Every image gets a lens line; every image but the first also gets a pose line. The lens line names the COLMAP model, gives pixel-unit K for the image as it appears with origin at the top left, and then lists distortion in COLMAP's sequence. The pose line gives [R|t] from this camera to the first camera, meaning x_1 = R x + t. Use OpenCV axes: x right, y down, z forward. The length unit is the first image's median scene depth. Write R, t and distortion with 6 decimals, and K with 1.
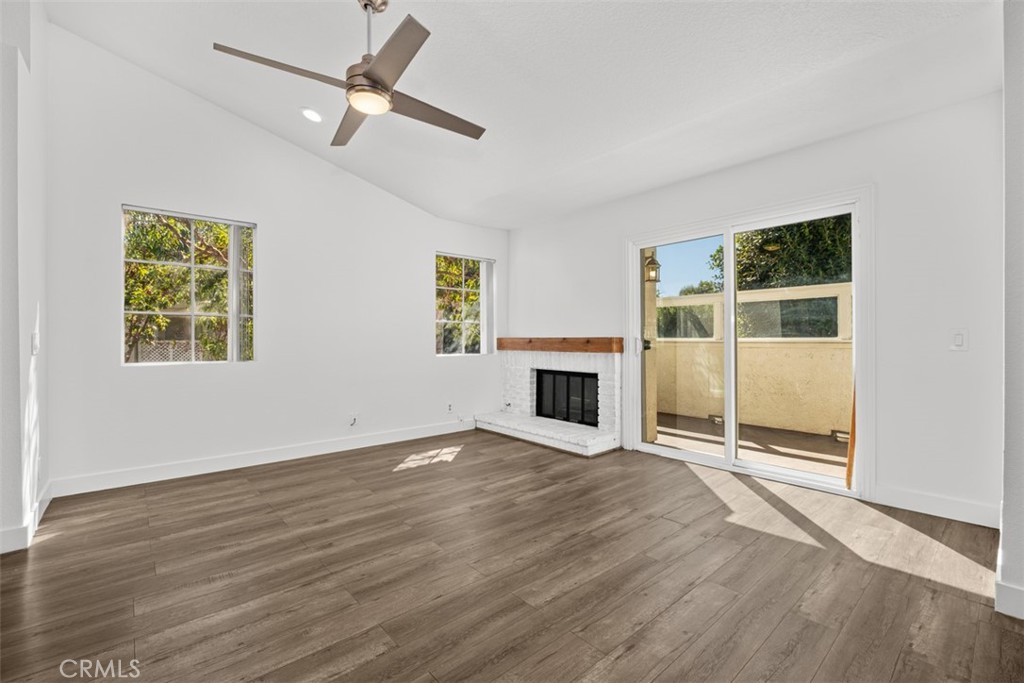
lens RADIAL K [[439.5, 0, 512.0], [0, 439.5, 341.5], [0, 0, 1]] dist [-0.004177, -0.000896]
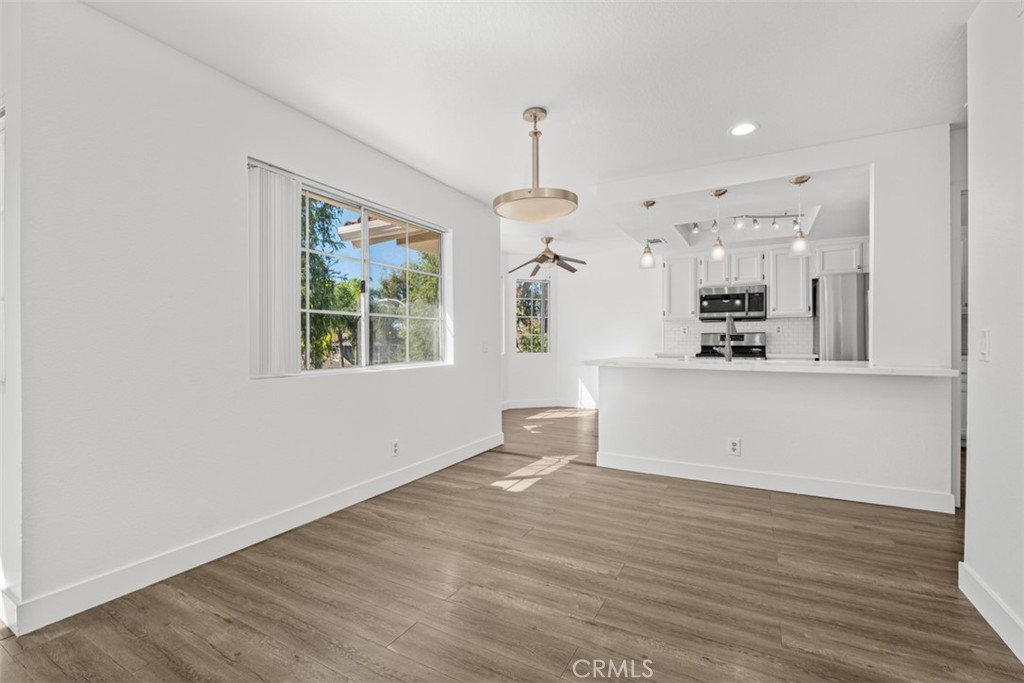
lens RADIAL K [[439.5, 0, 512.0], [0, 439.5, 341.5], [0, 0, 1]] dist [-0.004177, -0.000896]
pose [[-0.339797, 0.005480, 0.940483, -0.061156], [0.012665, 0.999919, -0.001250, 0.002644], [-0.940414, 0.011486, -0.339839, 0.163369]]
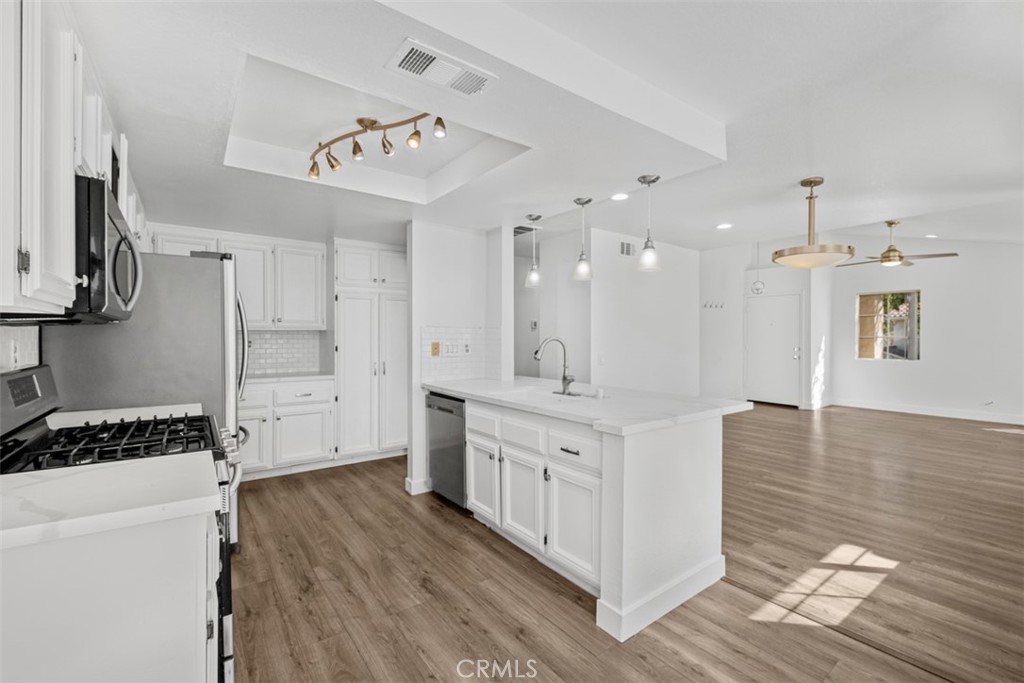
lens RADIAL K [[439.5, 0, 512.0], [0, 439.5, 341.5], [0, 0, 1]] dist [-0.004177, -0.000896]
pose [[-0.086667, 0.007805, -0.996207, 1.642248], [-0.008434, 0.999928, 0.008568, -0.056045], [0.996202, 0.009145, -0.086595, -0.695161]]
